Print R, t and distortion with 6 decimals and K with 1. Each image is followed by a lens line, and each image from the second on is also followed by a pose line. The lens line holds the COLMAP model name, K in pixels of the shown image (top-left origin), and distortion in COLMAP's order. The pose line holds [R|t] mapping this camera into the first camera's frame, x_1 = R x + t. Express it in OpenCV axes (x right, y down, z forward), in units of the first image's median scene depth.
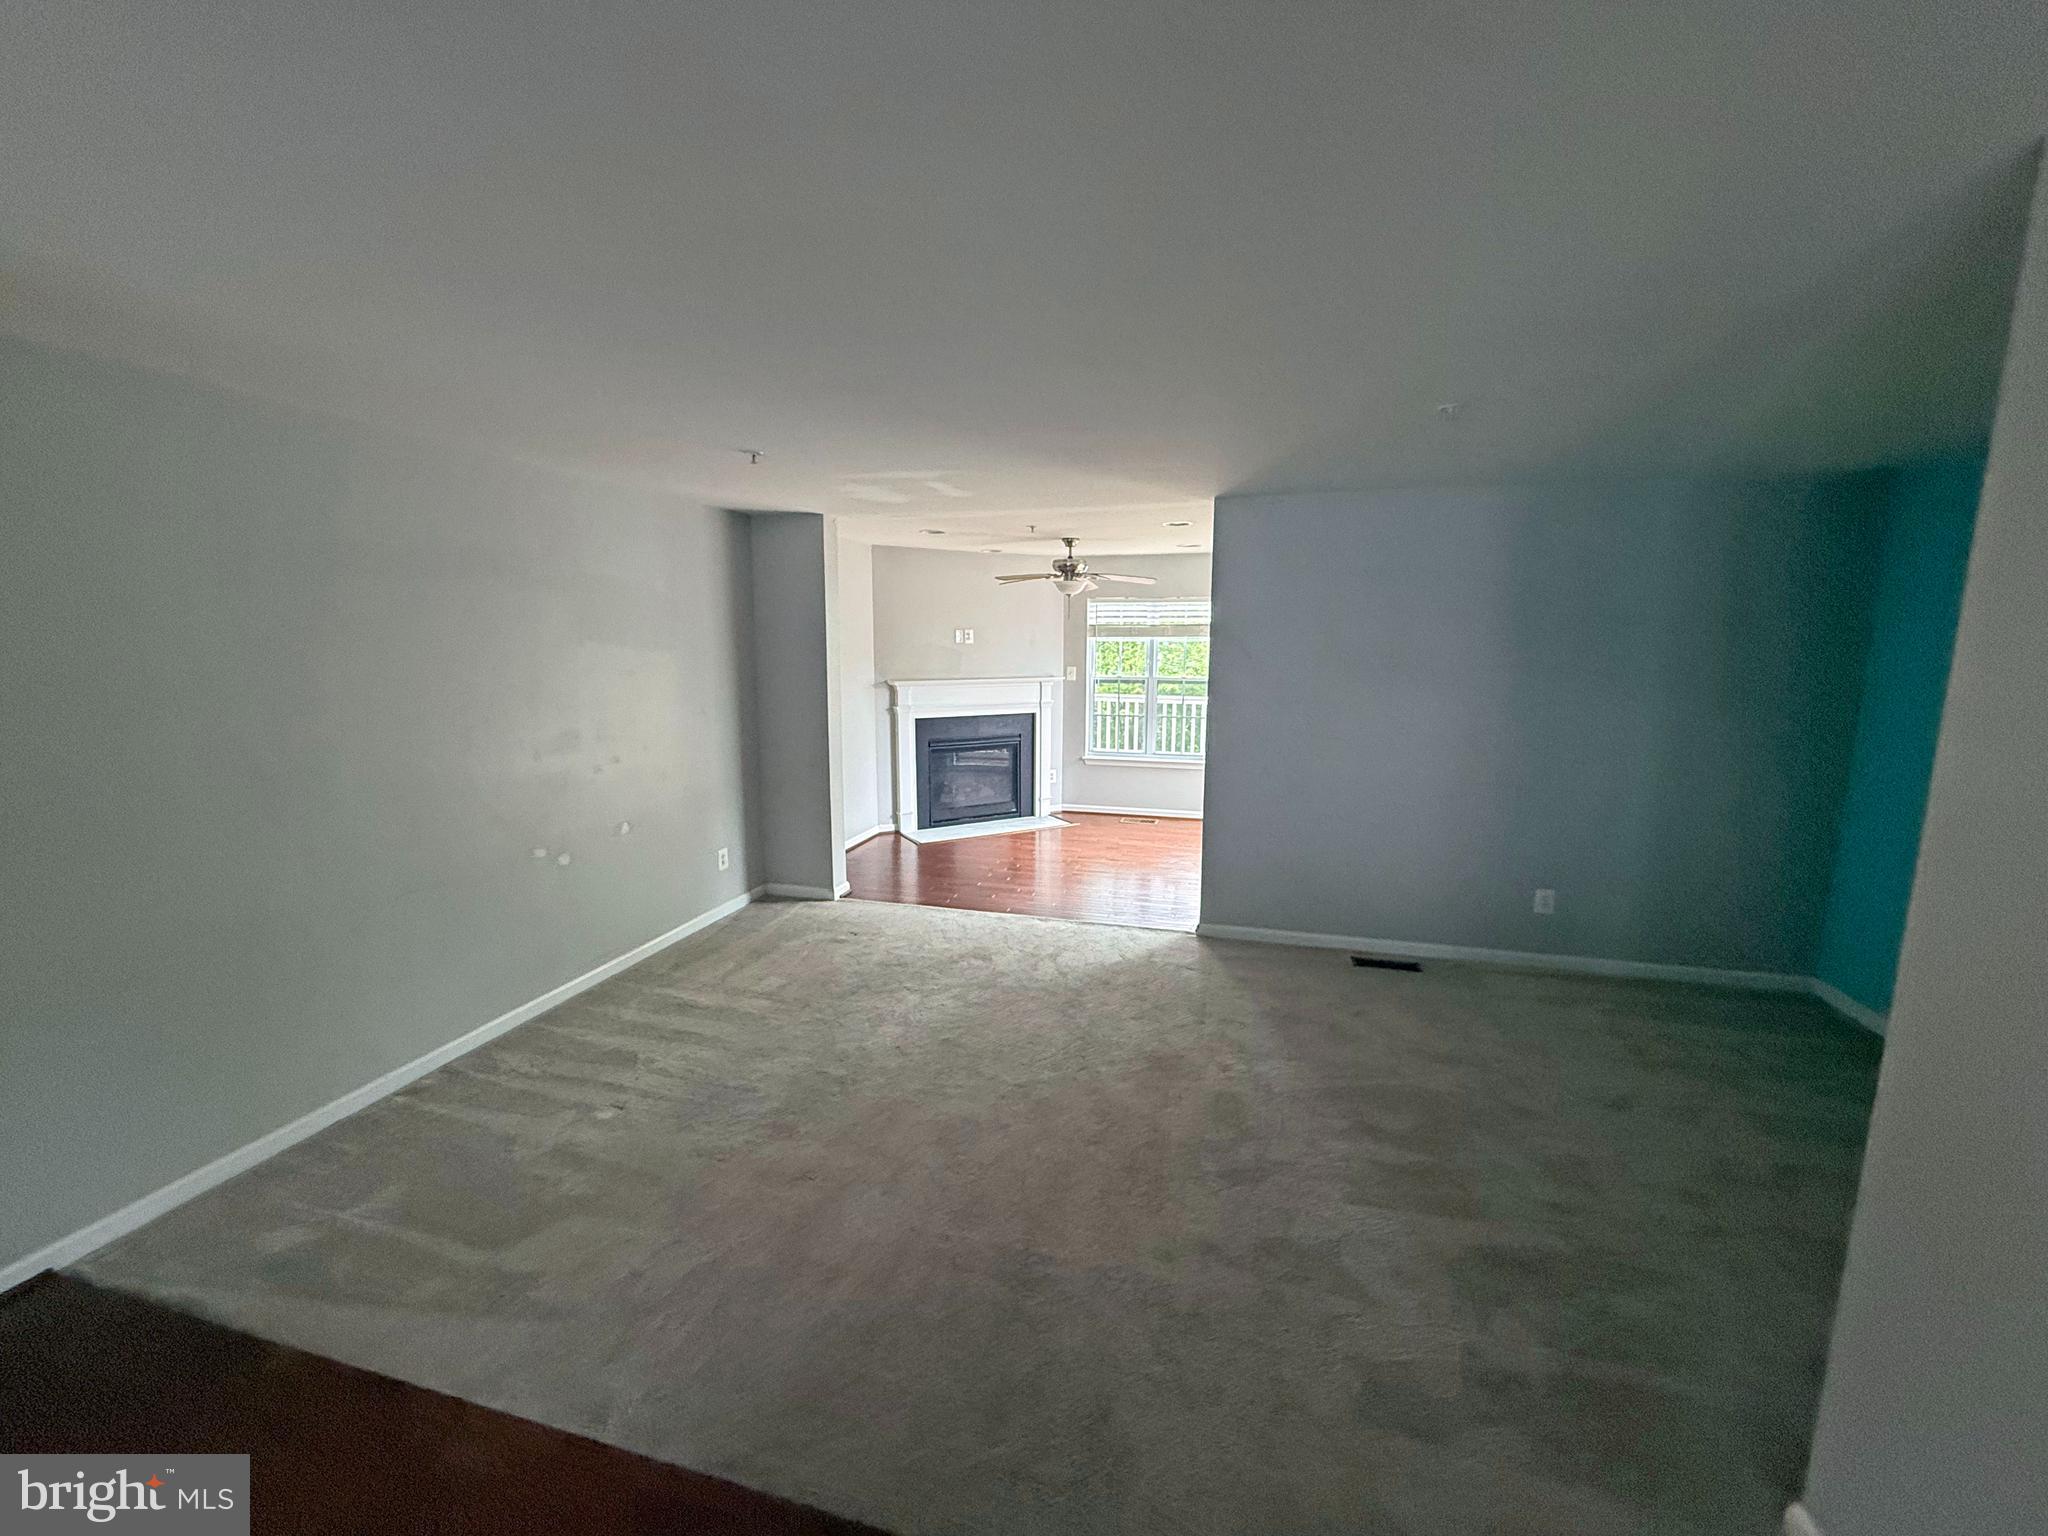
lens RADIAL K [[815.6, 0, 1025.4], [0, 815.6, 763.4], [0, 0, 1]] dist [0.000931, -0.000109]
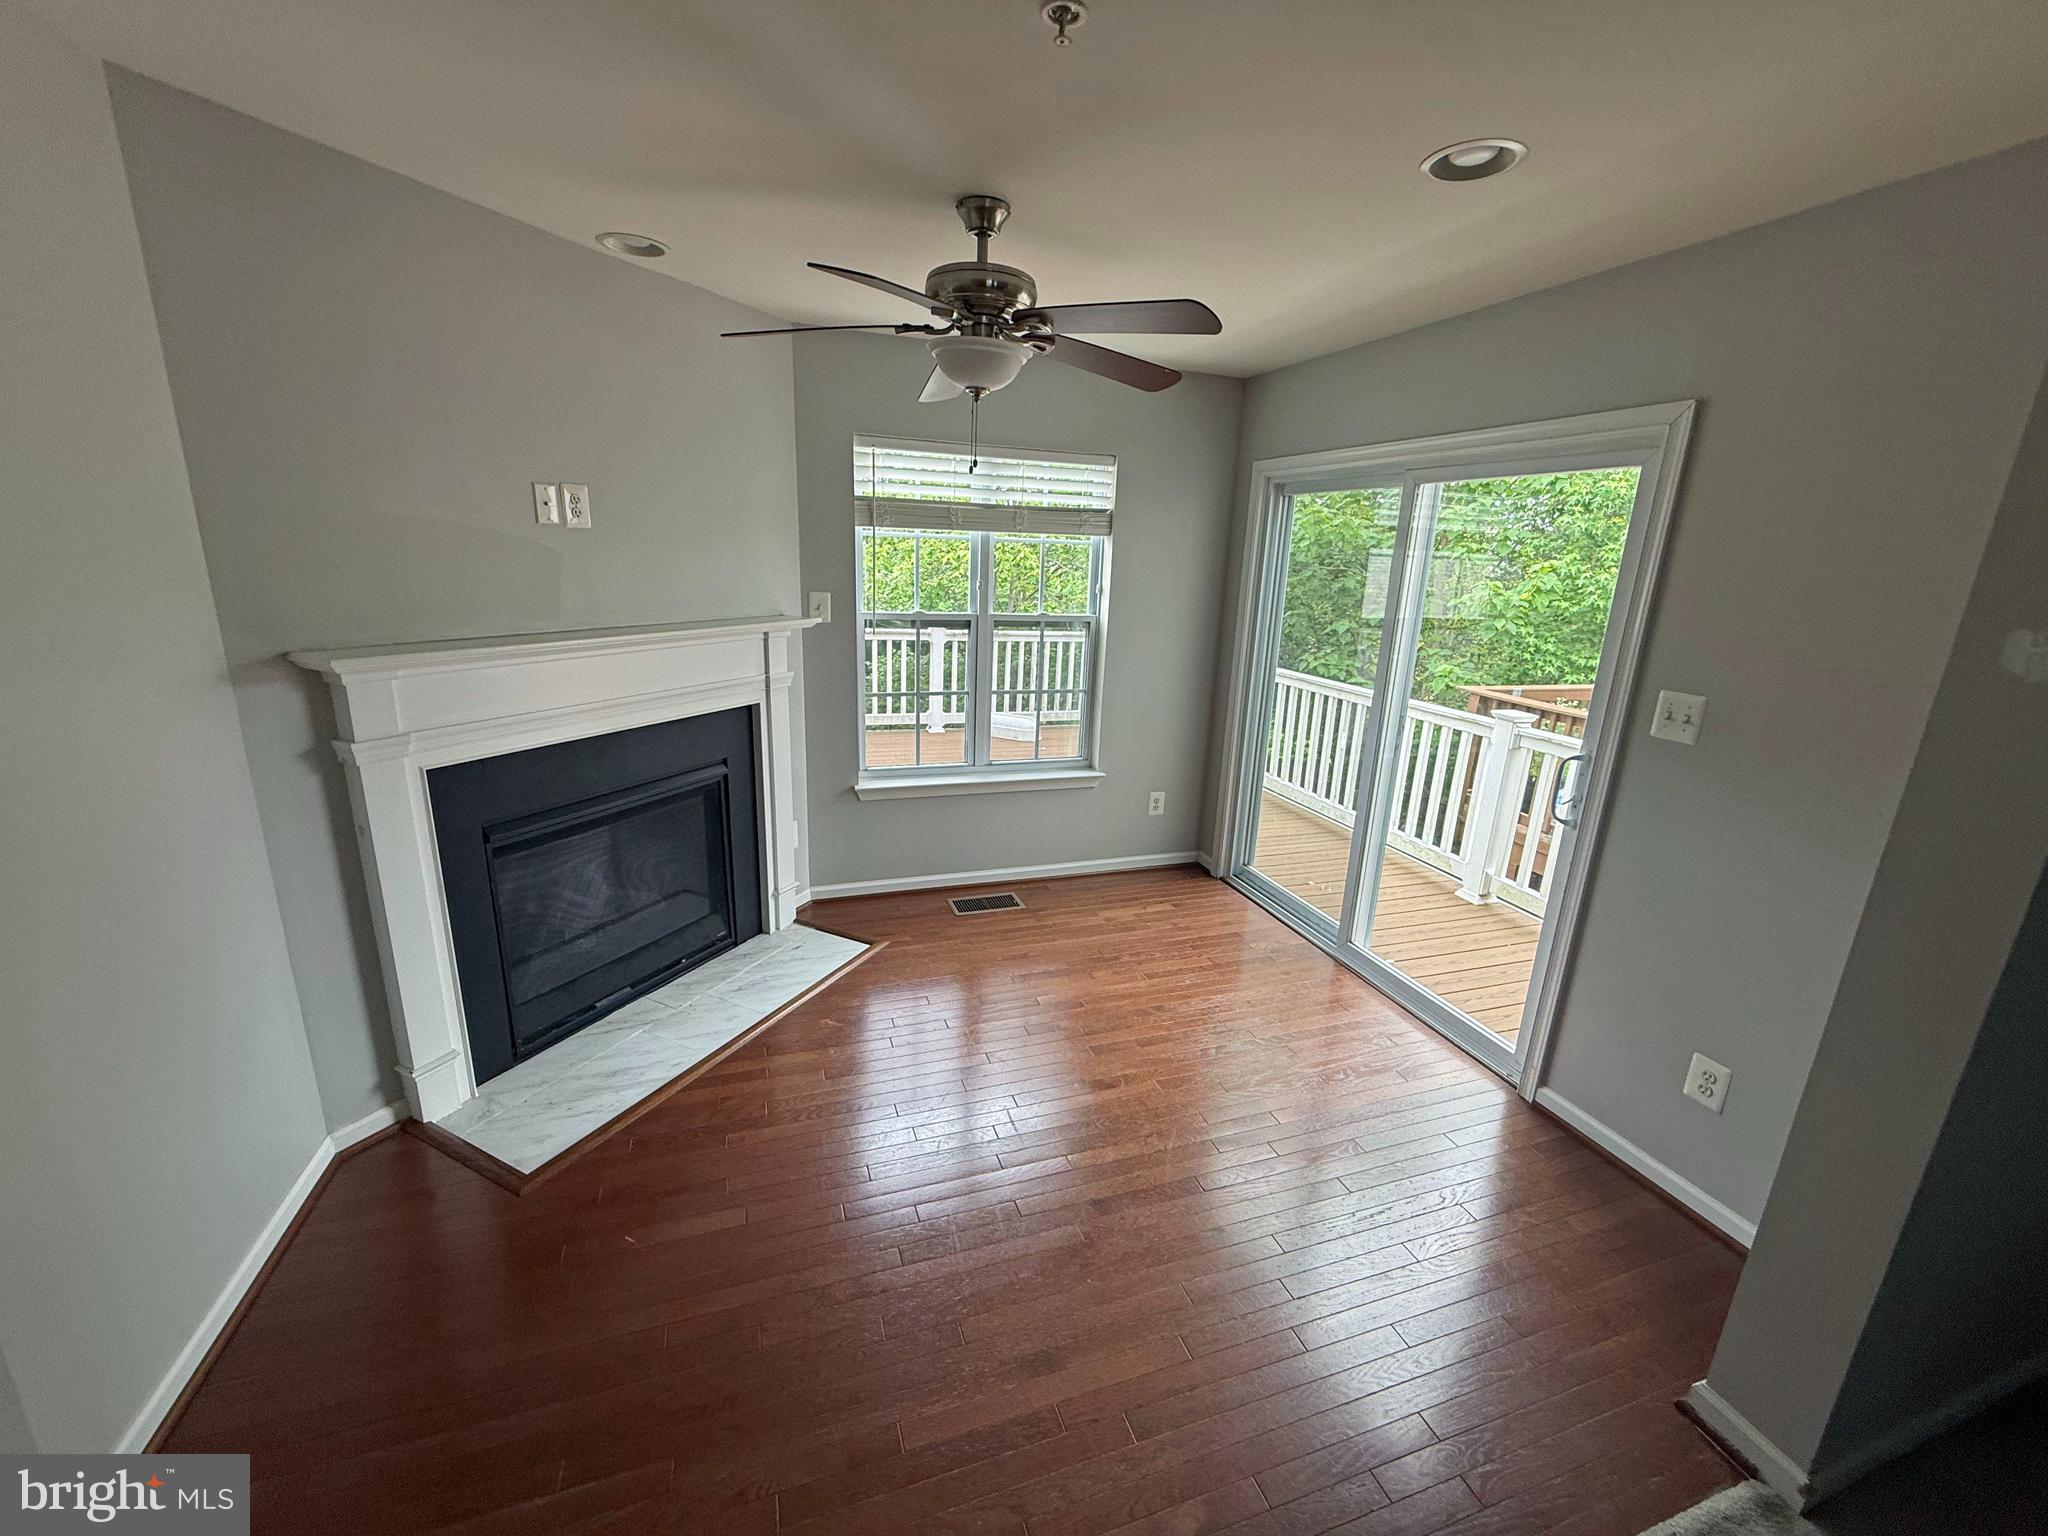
lens RADIAL K [[815.6, 0, 1025.4], [0, 815.6, 763.4], [0, 0, 1]] dist [0.000931, -0.000109]
pose [[0.836225, -0.108329, 0.537581, -0.102180], [0.049451, 0.991197, 0.122815, -0.076542], [-0.546152, -0.076117, 0.834220, 0.569318]]
